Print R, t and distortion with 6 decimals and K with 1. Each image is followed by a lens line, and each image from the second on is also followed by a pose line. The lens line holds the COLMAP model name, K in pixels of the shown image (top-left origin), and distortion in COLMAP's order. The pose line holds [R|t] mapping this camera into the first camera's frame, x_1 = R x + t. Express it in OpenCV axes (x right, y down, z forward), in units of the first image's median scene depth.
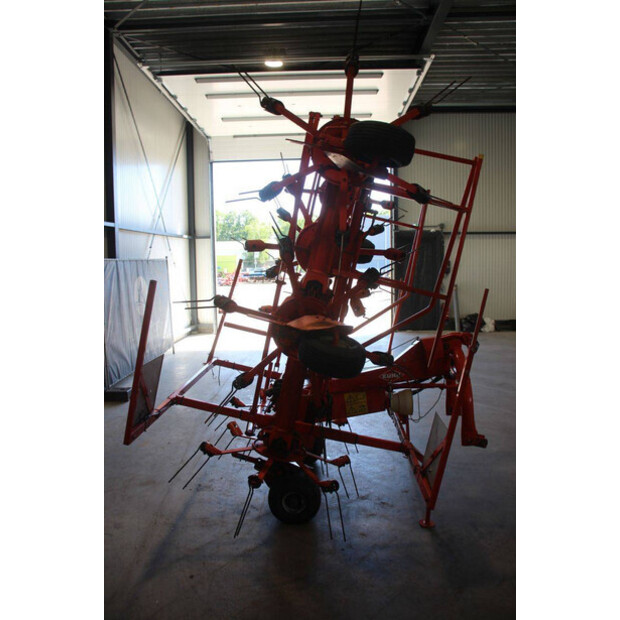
lens RADIAL K [[550.1, 0, 325.9], [0, 550.1, 326.3], [0, 0, 1]] dist [-0.068336, 0.011494]
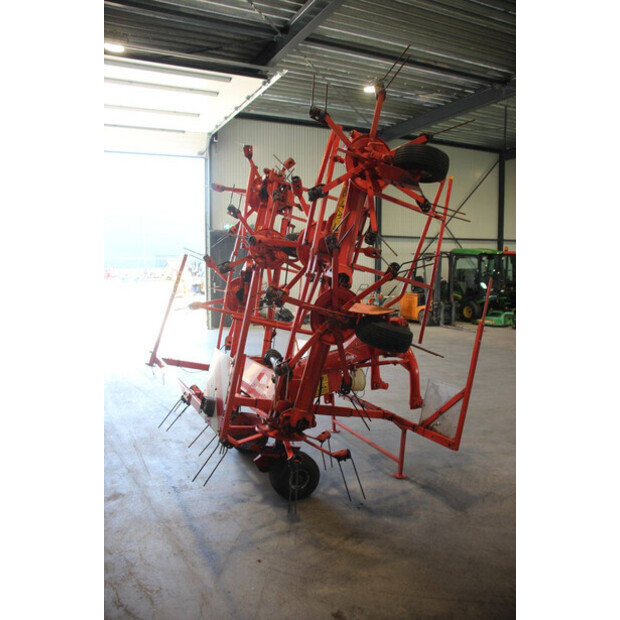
lens RADIAL K [[550.1, 0, 325.9], [0, 550.1, 326.3], [0, 0, 1]] dist [-0.068336, 0.011494]
pose [[0.858823, -0.049454, 0.509880, -0.308639], [0.047275, 0.998733, 0.017241, 0.000664], [-0.510087, 0.009298, 0.860073, 0.016491]]
